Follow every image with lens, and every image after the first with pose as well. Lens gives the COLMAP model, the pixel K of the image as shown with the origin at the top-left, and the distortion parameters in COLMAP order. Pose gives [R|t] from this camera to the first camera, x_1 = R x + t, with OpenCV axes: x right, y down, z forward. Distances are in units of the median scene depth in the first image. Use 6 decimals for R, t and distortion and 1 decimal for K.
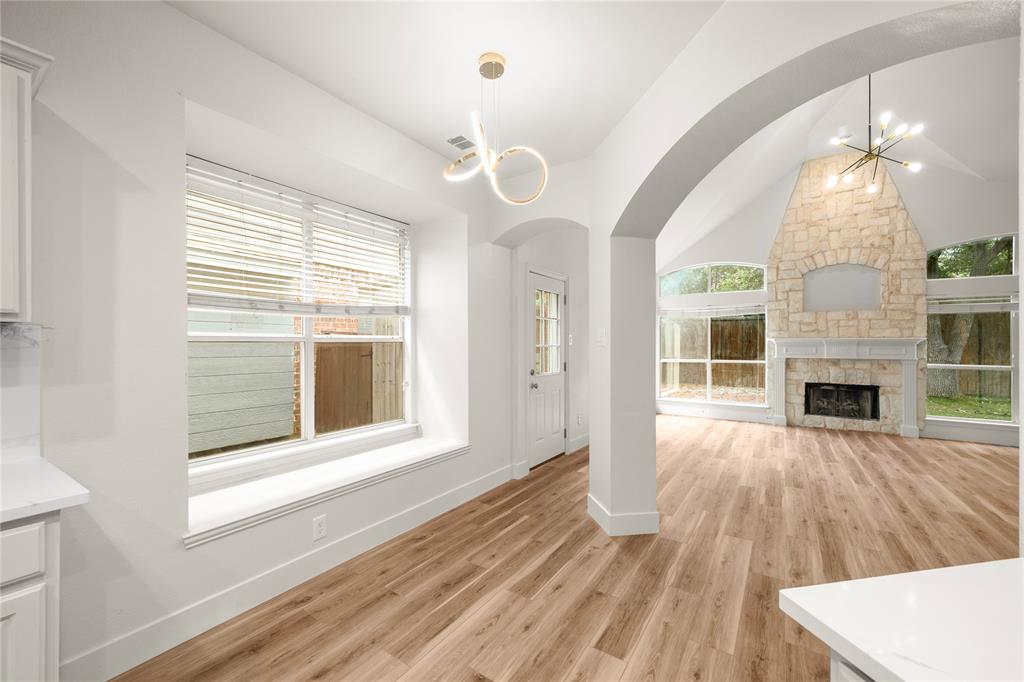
lens RADIAL K [[410.4, 0, 508.9], [0, 410.4, 342.2], [0, 0, 1]] dist [-0.000879, -0.000095]
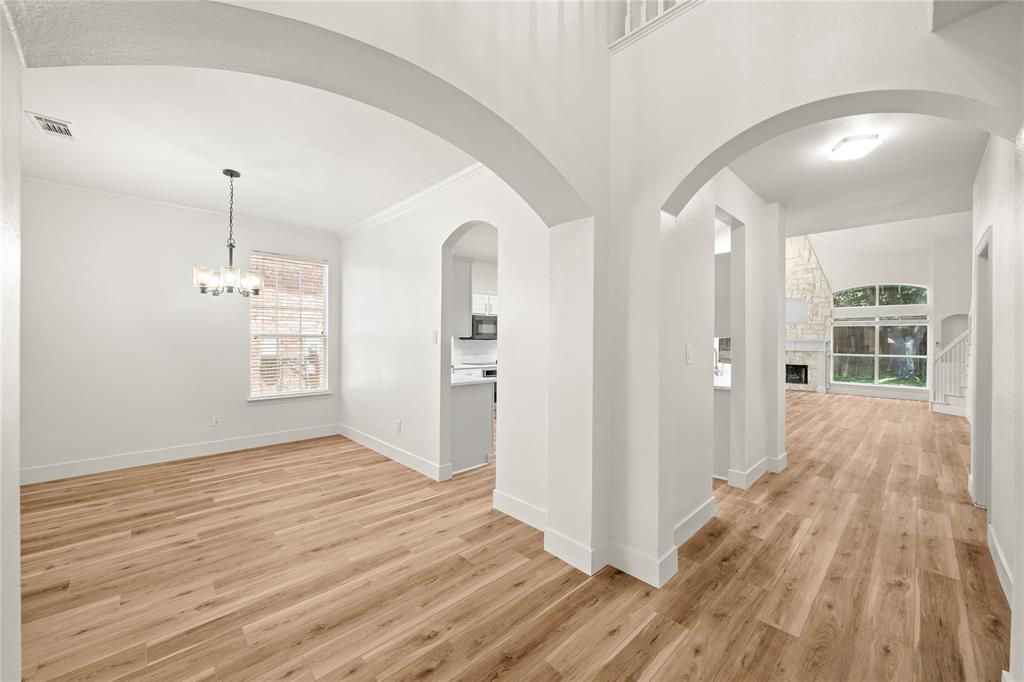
lens RADIAL K [[404.0, 0, 511.8], [0, 404.0, 335.0], [0, 0, 1]] dist [-0.000850, 0.000133]
pose [[0.977697, 0.004050, -0.209983, -0.010881], [-0.005438, 0.999967, -0.006035, -0.011665], [0.209951, 0.007042, 0.977686, -1.065890]]
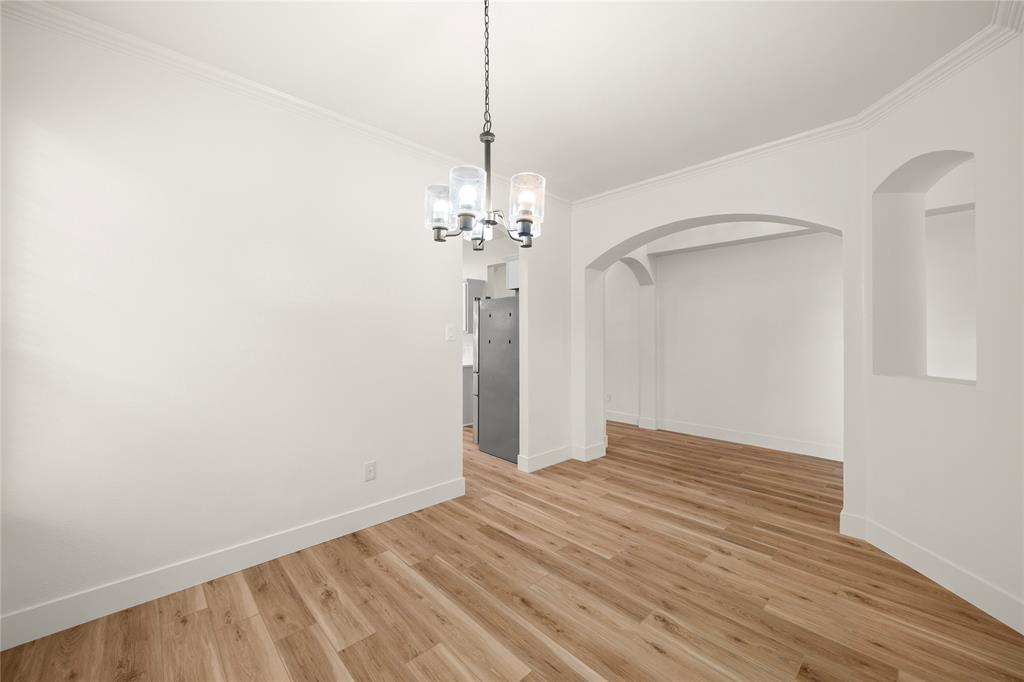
lens RADIAL K [[414.7, 0, 513.0], [0, 414.7, 331.1], [0, 0, 1]] dist [-0.001831, 0.000195]
pose [[0.180590, 0.008988, 0.983517, -0.826959], [-0.003442, 0.999958, -0.008507, -0.007098], [-0.983553, -0.001849, 0.180613, -0.630806]]
